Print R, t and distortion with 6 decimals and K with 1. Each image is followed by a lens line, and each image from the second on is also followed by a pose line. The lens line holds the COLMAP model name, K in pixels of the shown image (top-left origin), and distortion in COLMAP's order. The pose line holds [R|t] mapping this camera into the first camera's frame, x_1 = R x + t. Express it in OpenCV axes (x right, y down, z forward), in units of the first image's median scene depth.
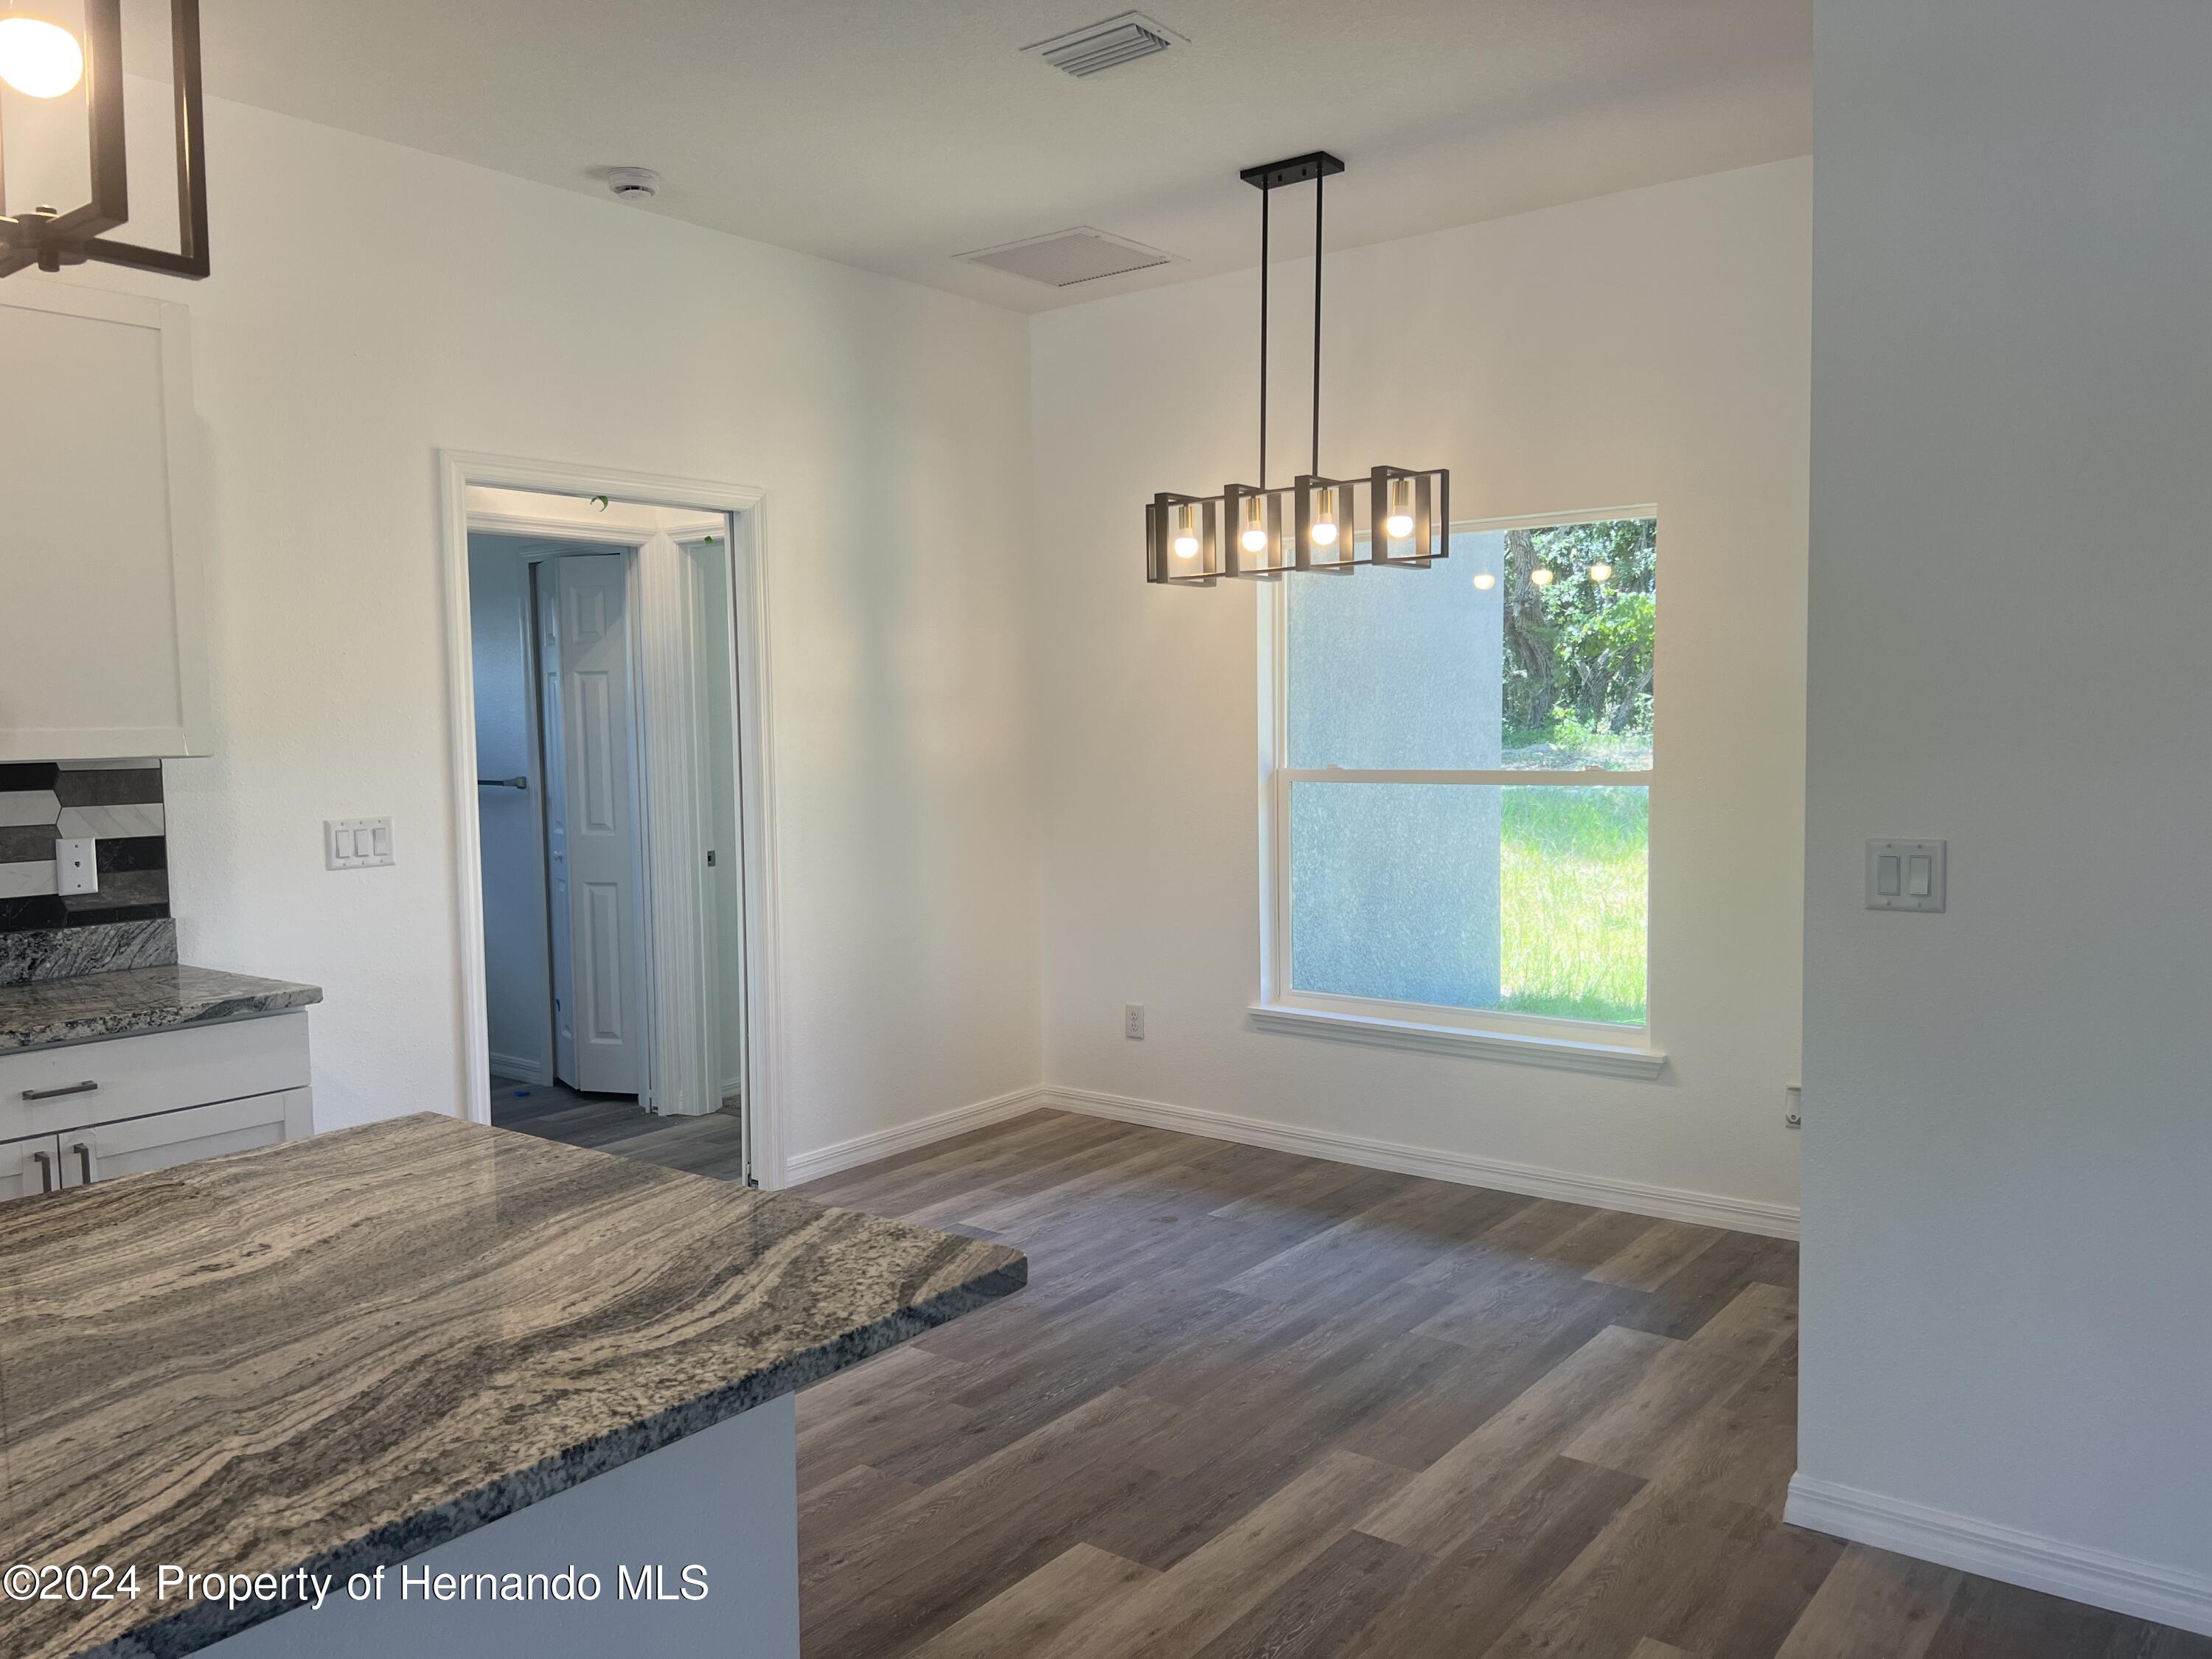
lens RADIAL K [[1663.5, 0, 1100.1], [0, 1663.5, 844.9], [0, 0, 1]] dist [0.069857, -0.079196]
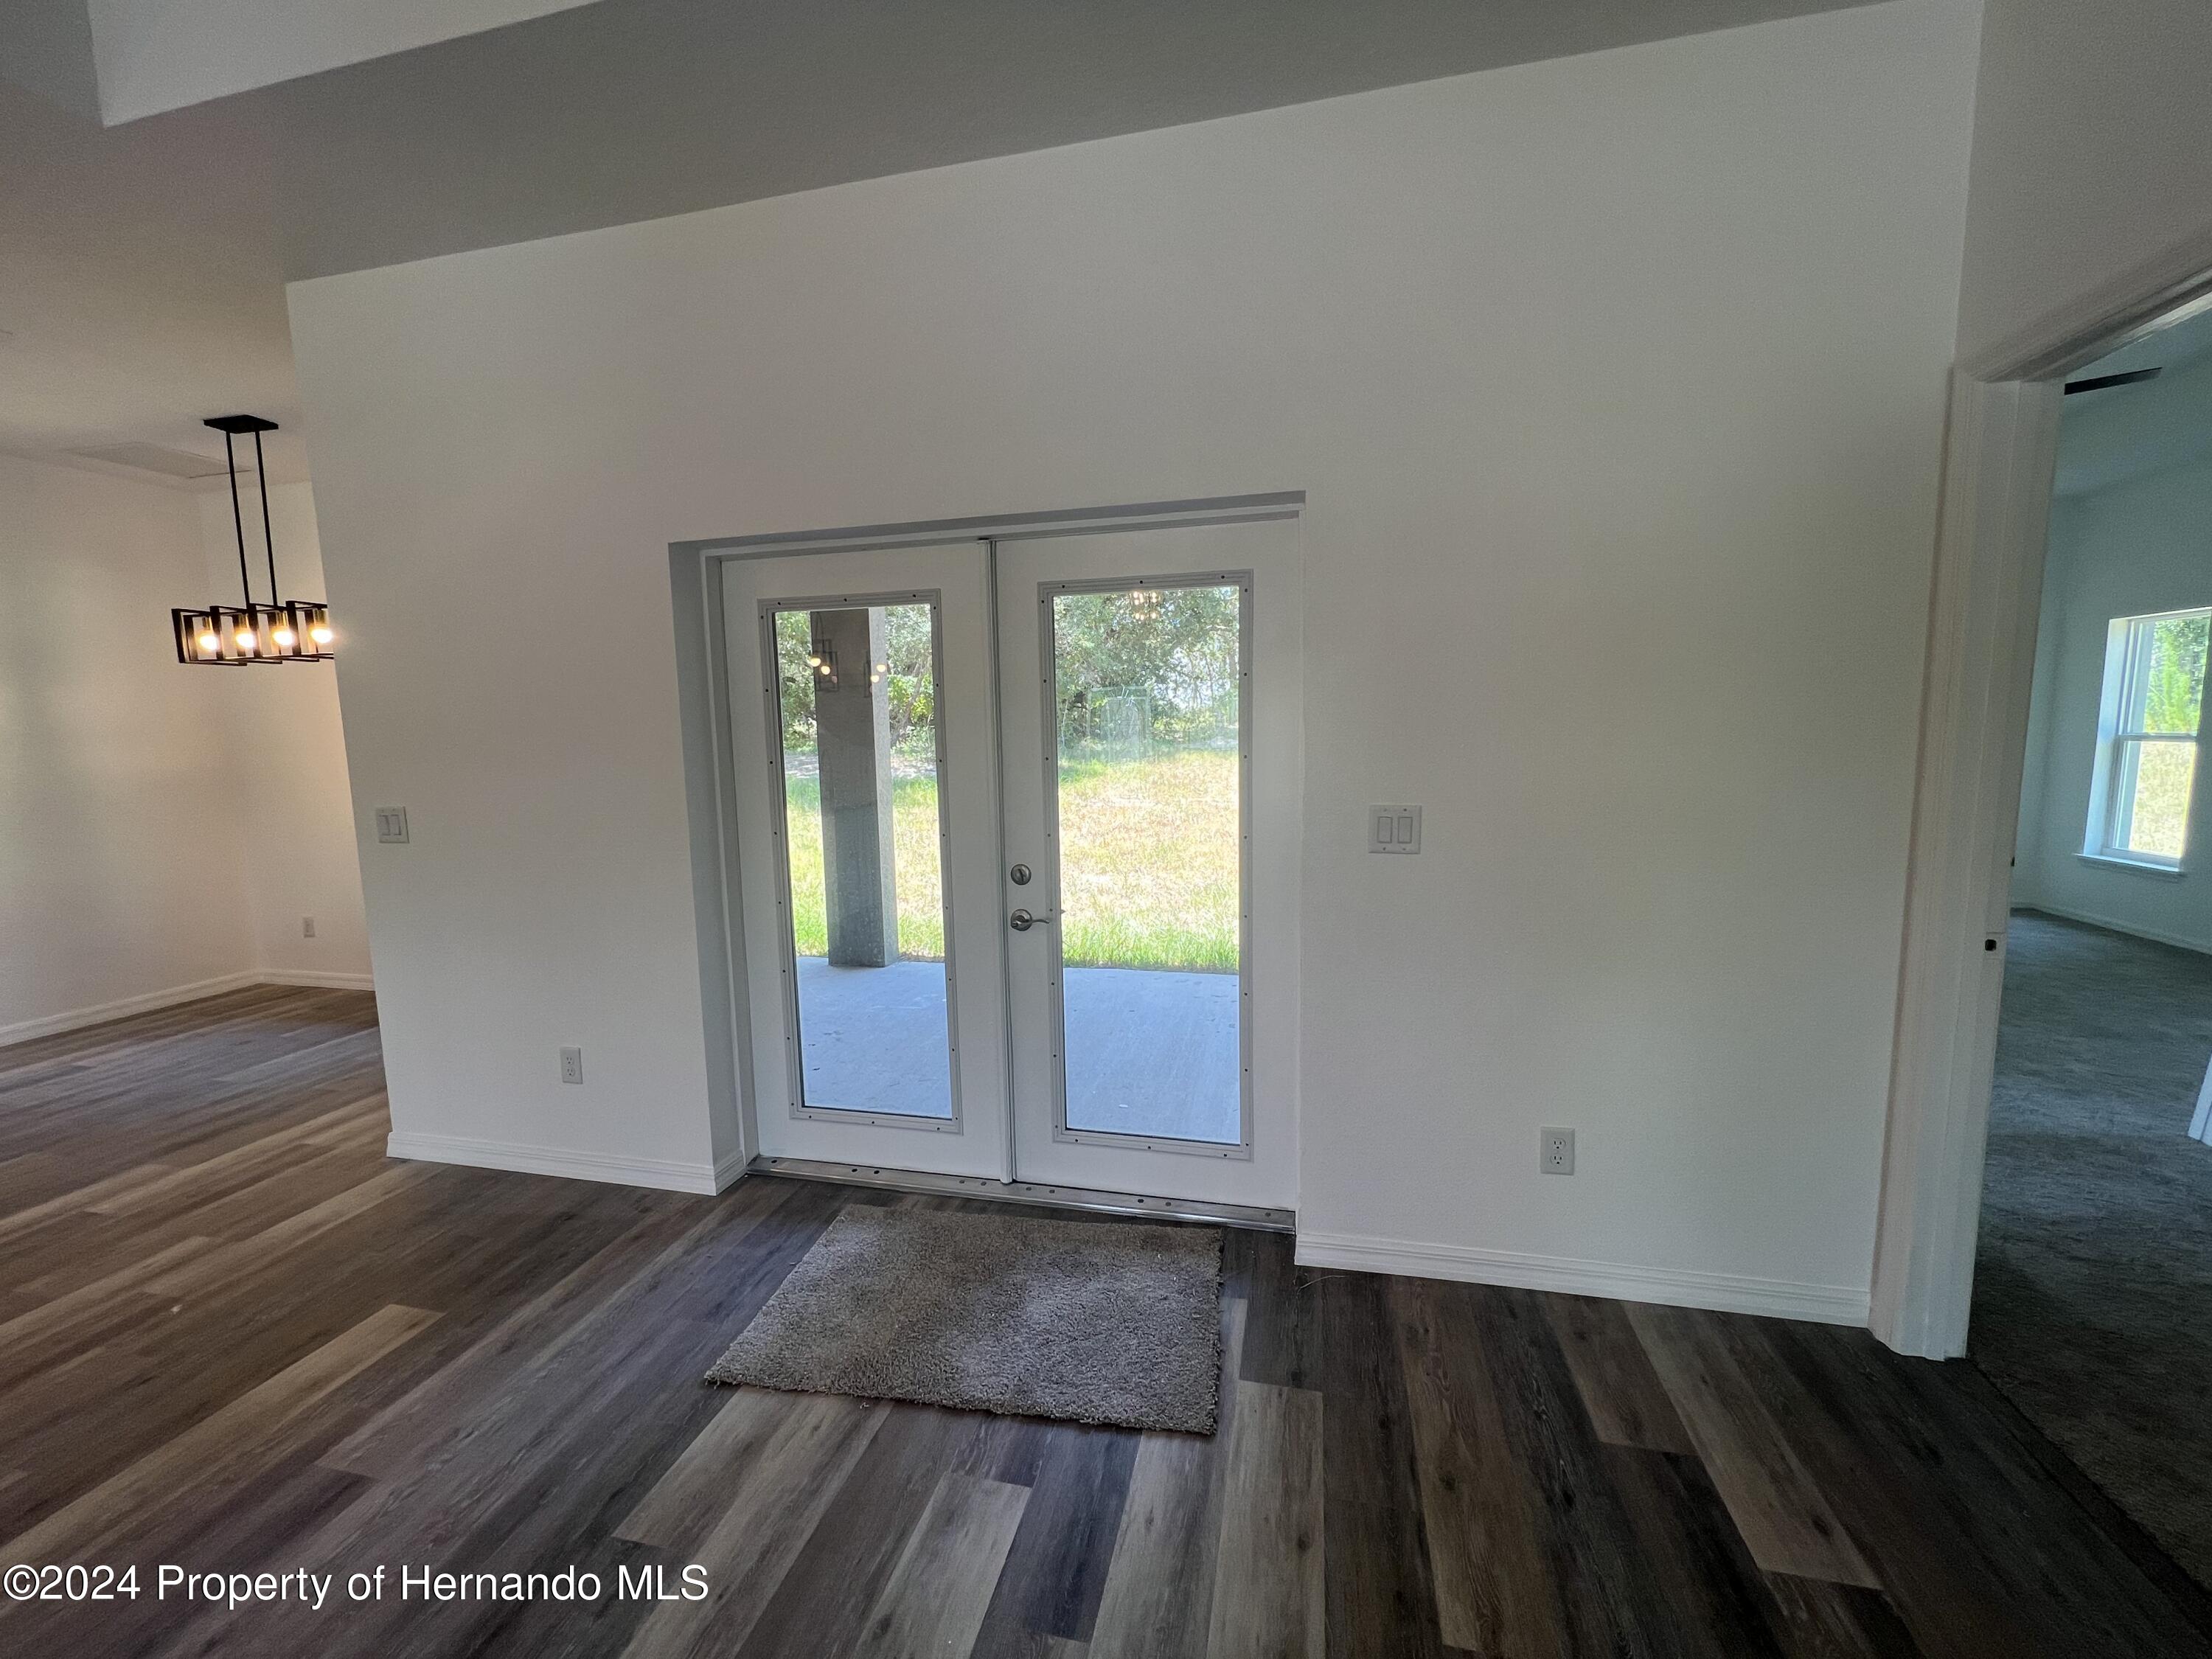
lens RADIAL K [[888.7, 0, 1106.0], [0, 888.7, 829.5], [0, 0, 1]] dist [0.000938, -0.000041]
pose [[0.908931, -0.049638, 0.413982, 0.615129], [0.038886, 0.998653, 0.034364, 0.015481], [-0.415130, -0.015137, 0.909636, -0.231887]]
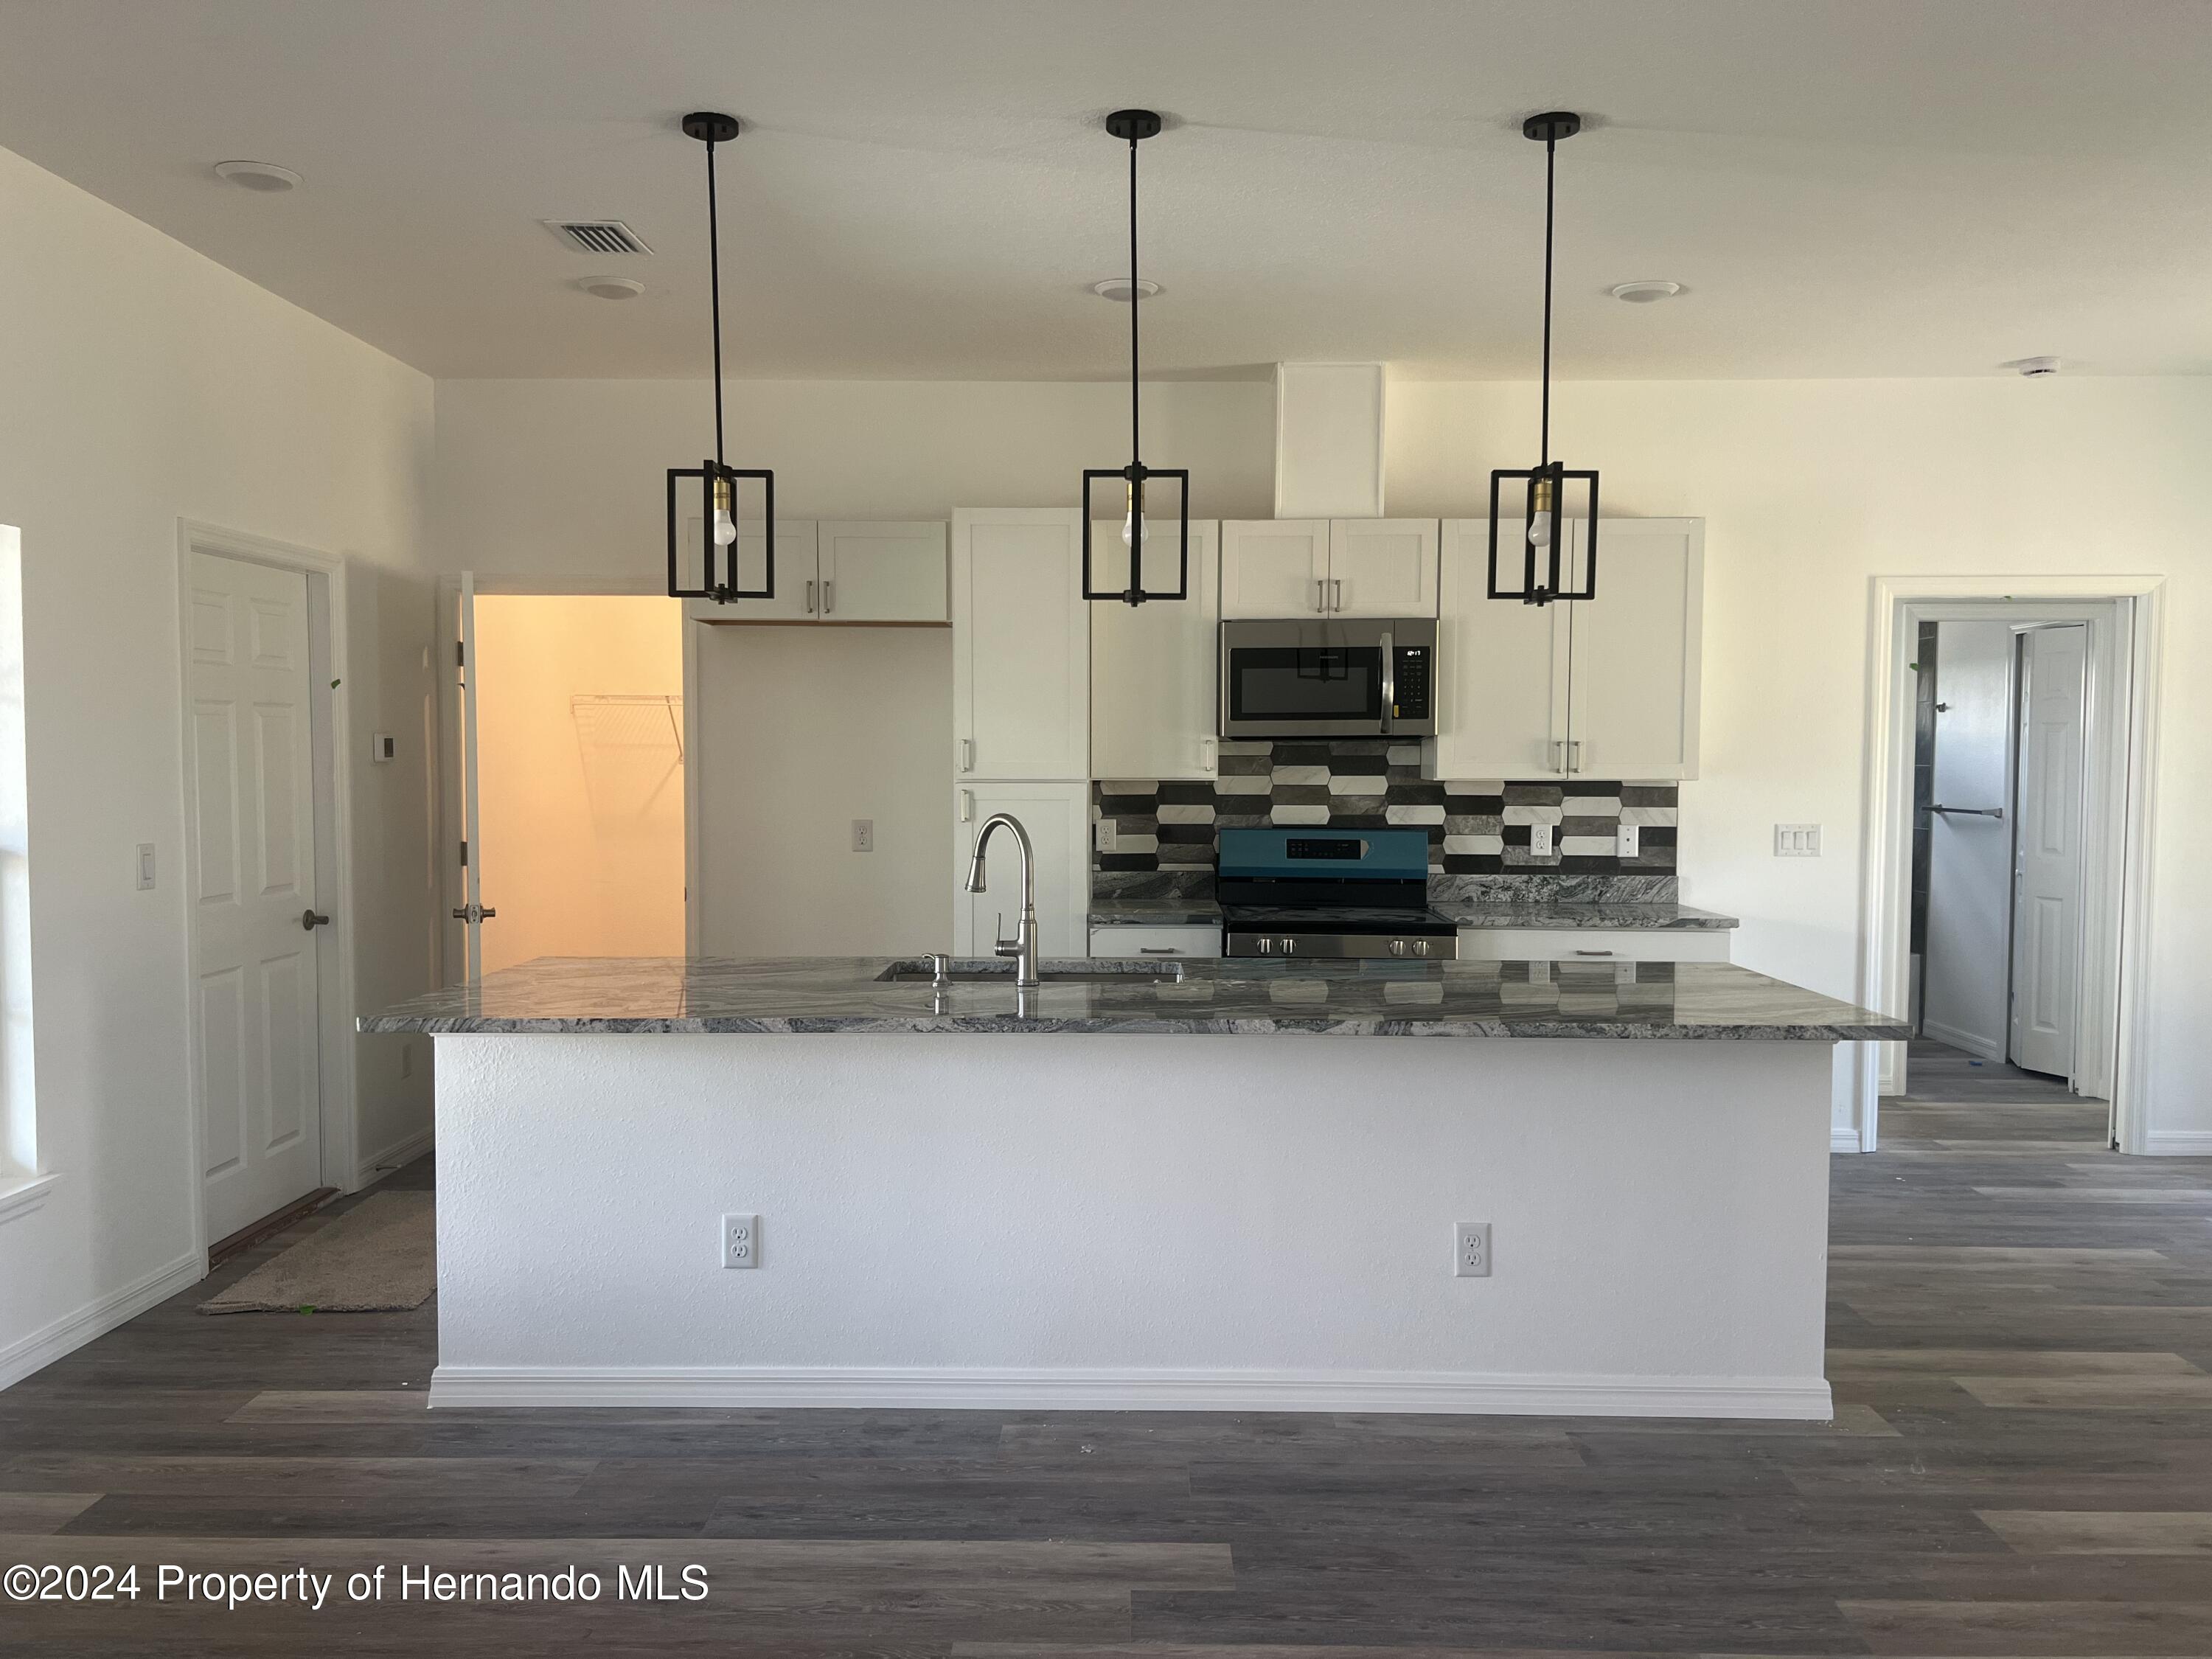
lens RADIAL K [[1665.1, 0, 1095.9], [0, 1665.1, 838.5], [0, 0, 1]] dist [0.050915, -0.064404]
pose [[0.595261, 0.054520, -0.801681, 0.446752], [-0.074993, 0.997110, 0.012126, 0.029516], [0.800025, 0.052902, 0.597629, -0.469015]]
